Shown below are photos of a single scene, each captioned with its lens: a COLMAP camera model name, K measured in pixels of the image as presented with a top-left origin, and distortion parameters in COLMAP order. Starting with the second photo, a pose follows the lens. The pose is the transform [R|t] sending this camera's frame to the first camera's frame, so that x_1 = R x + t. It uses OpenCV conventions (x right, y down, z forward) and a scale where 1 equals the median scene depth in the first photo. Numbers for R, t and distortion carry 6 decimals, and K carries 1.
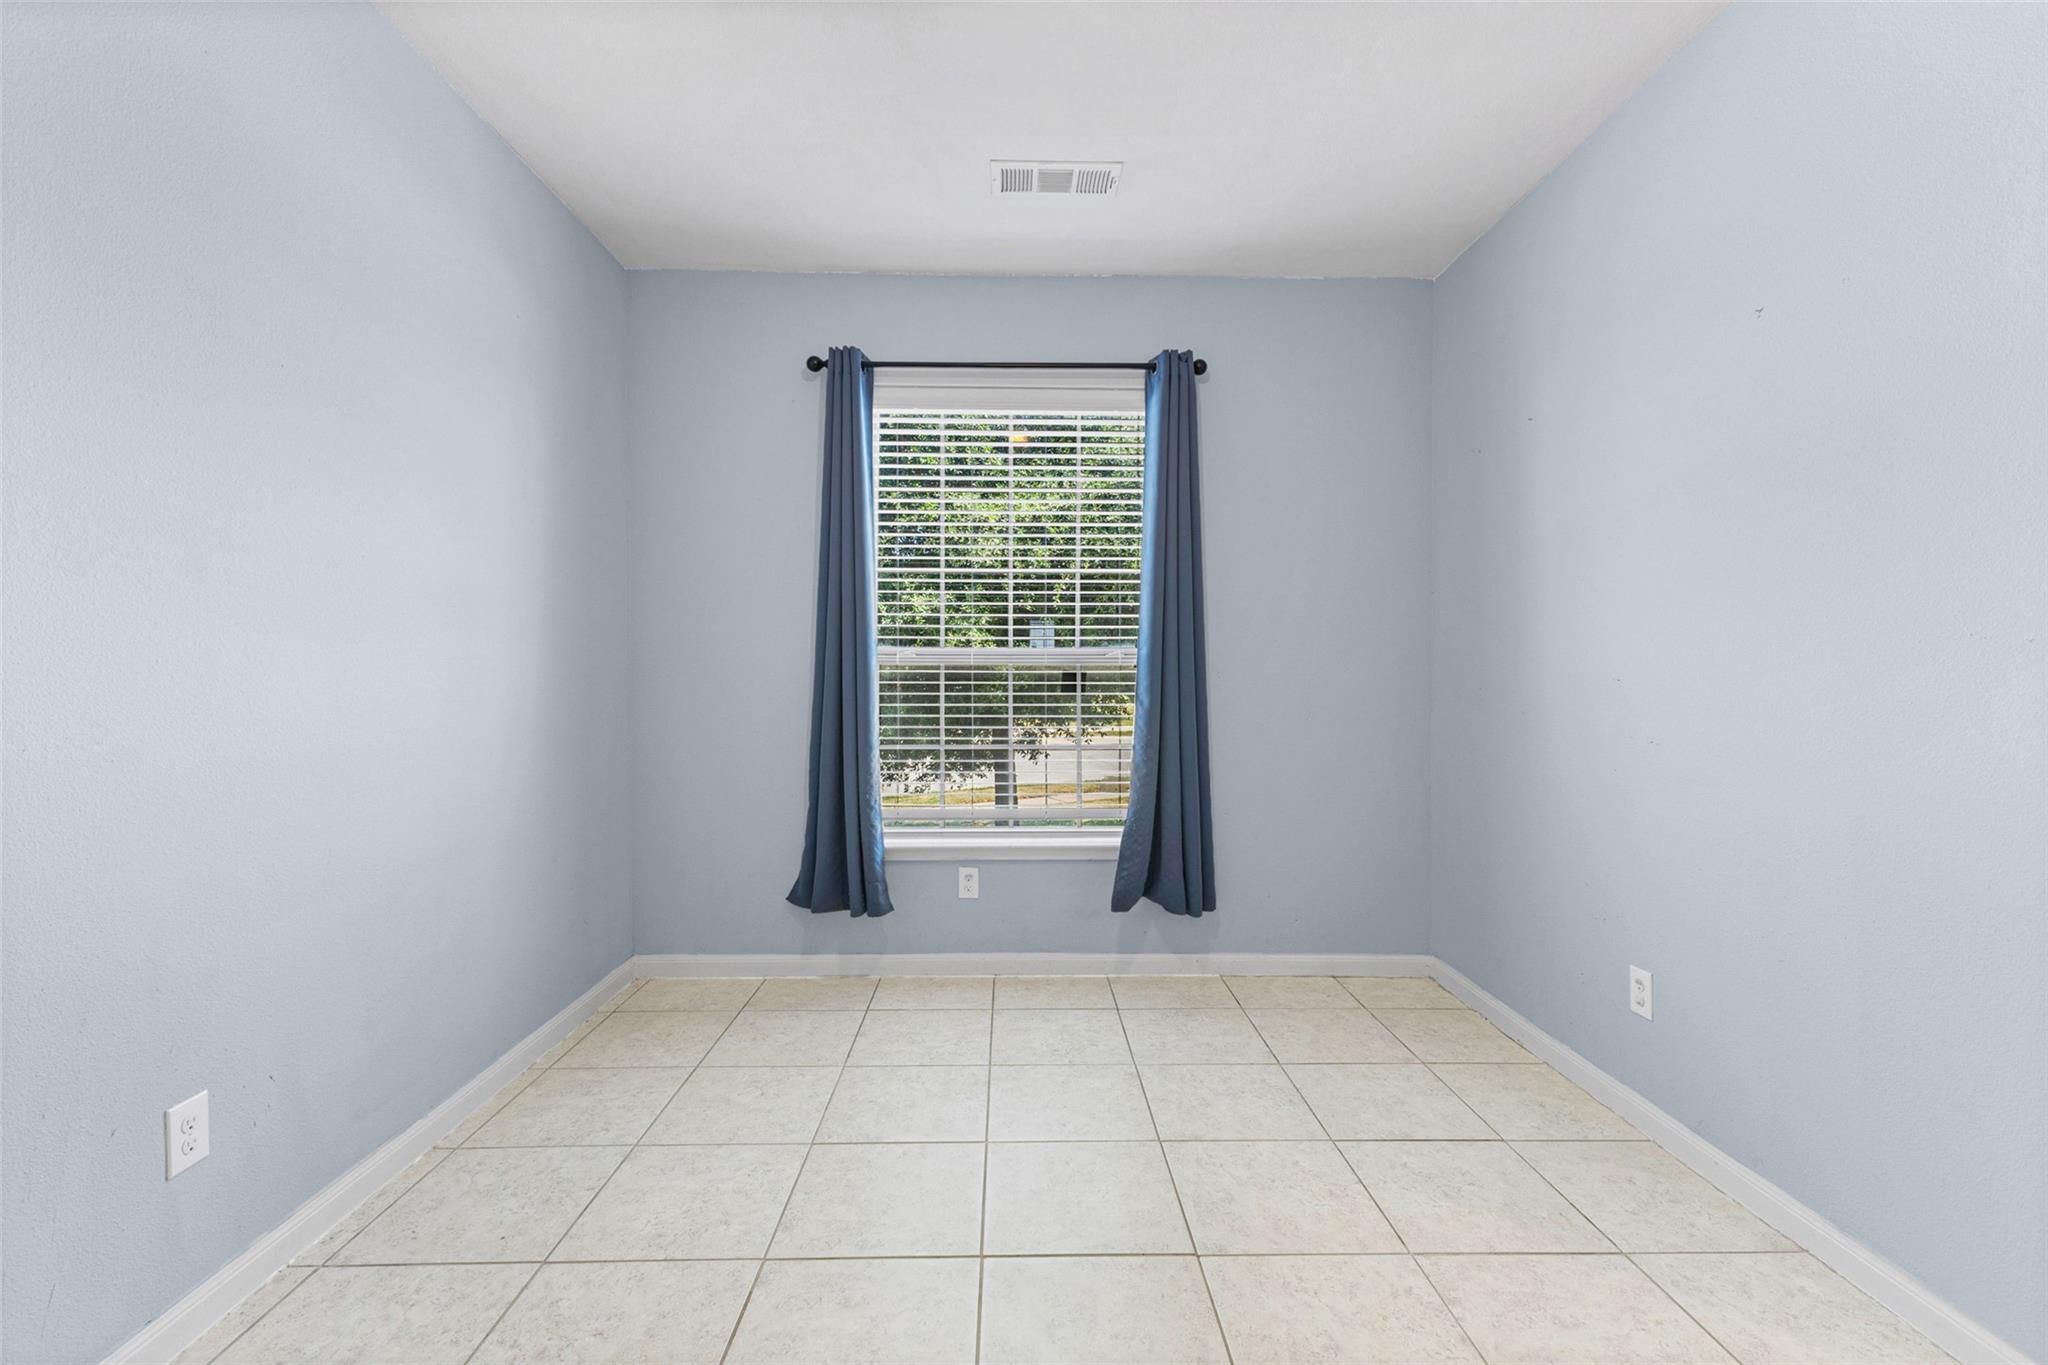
lens RADIAL K [[889.9, 0, 1024.0], [0, 889.9, 682.5], [0, 0, 1]] dist [-0.000066, 0.000361]
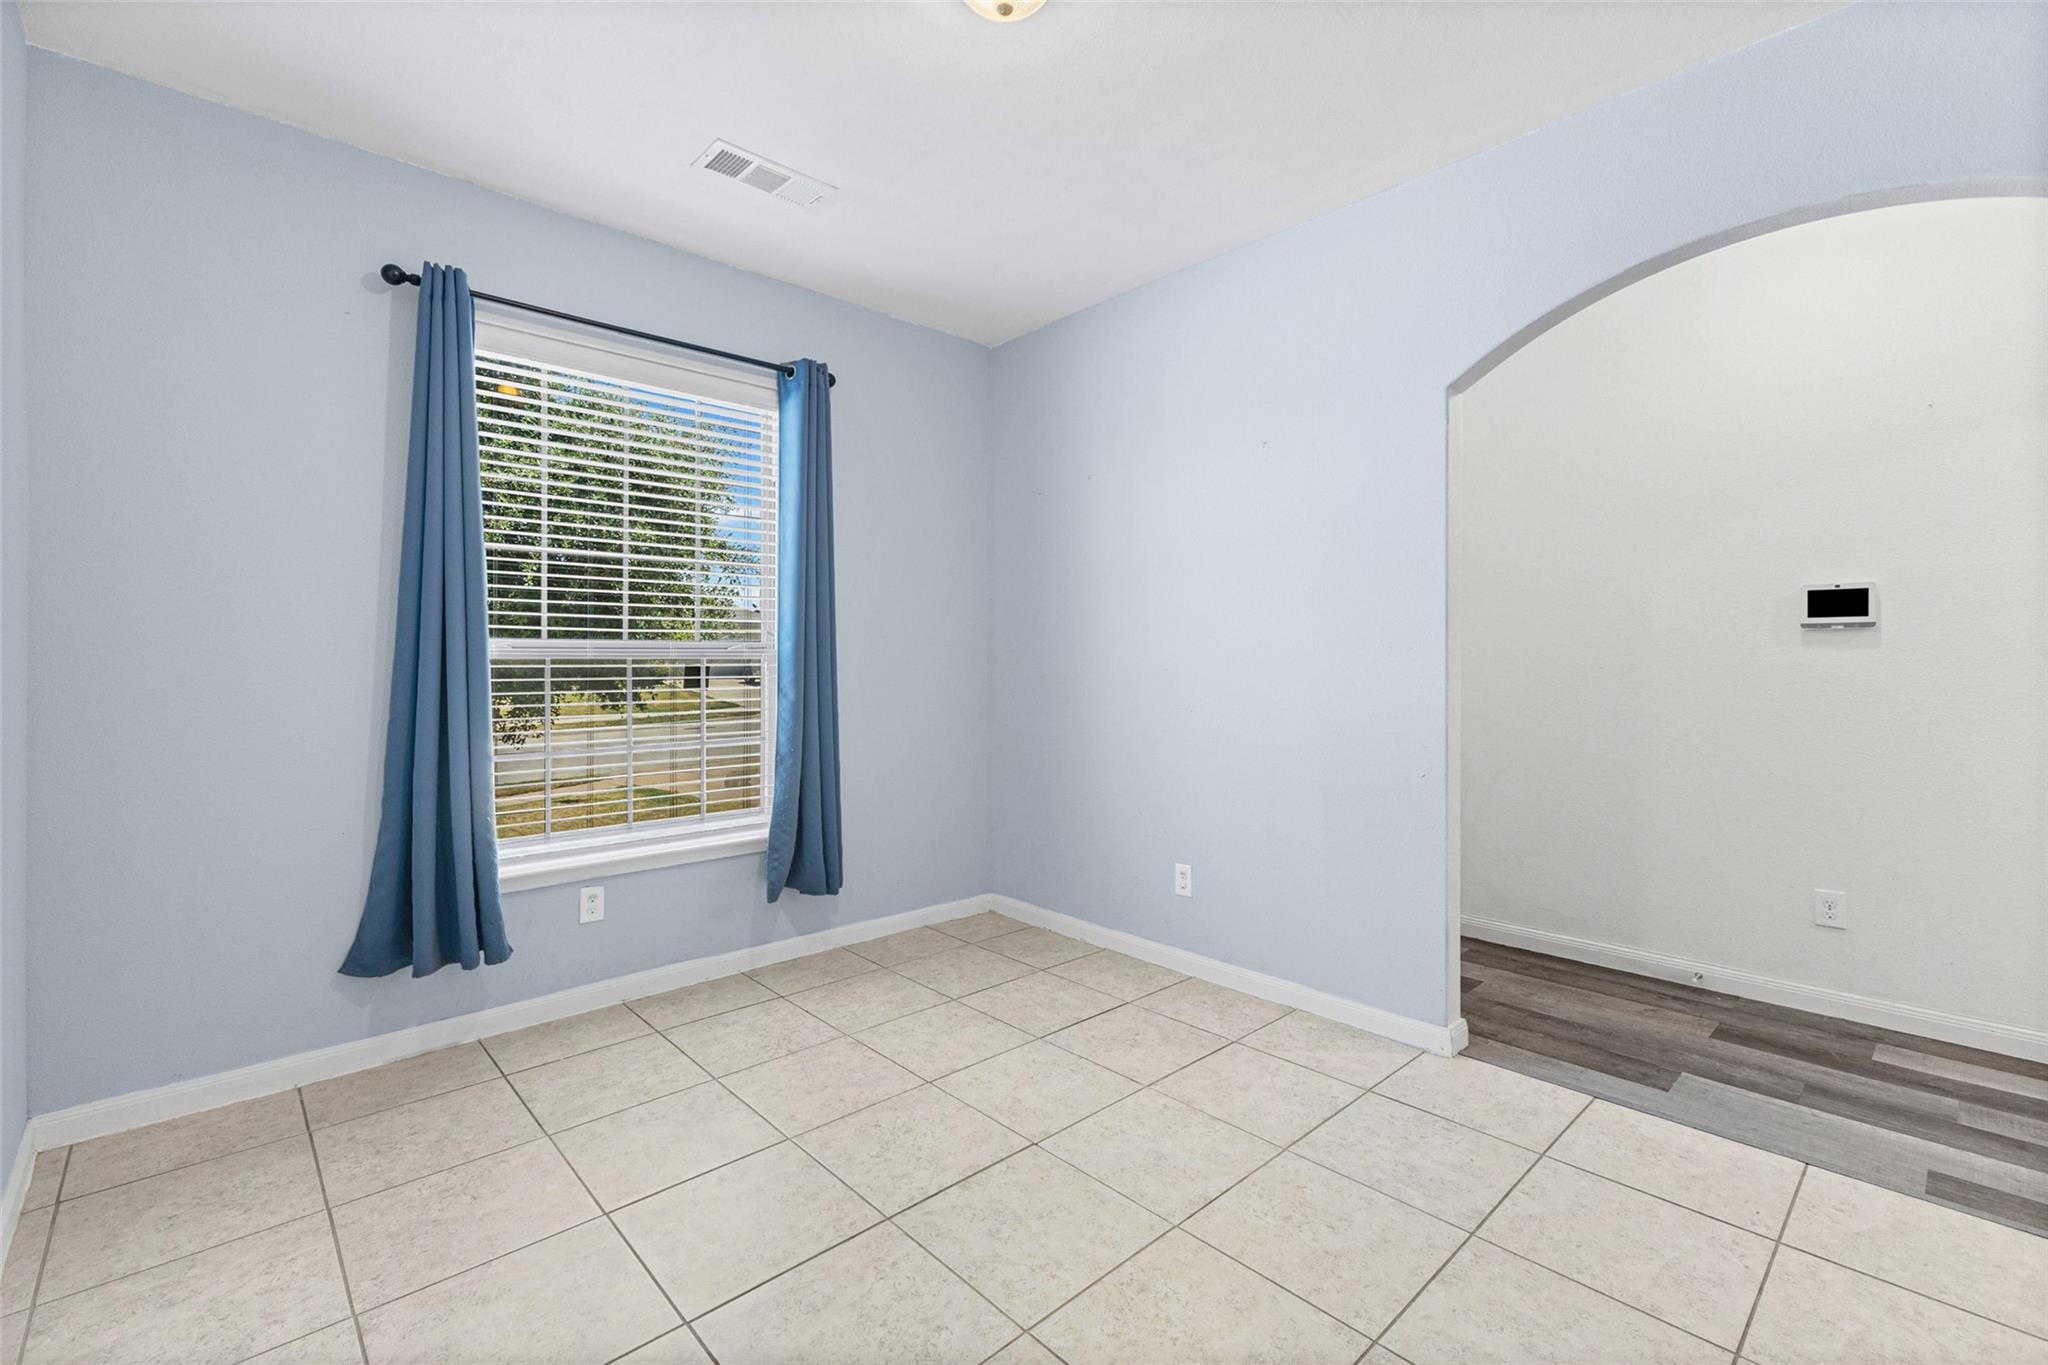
lens RADIAL K [[891.3, 0, 1019.0], [0, 891.3, 663.4], [0, 0, 1]] dist [-0.001229, 0.000140]
pose [[0.741649, -0.005555, 0.670765, -0.354062], [0.011544, 0.999923, -0.004483, -0.006519], [-0.670689, 0.011068, 0.741656, 0.054851]]
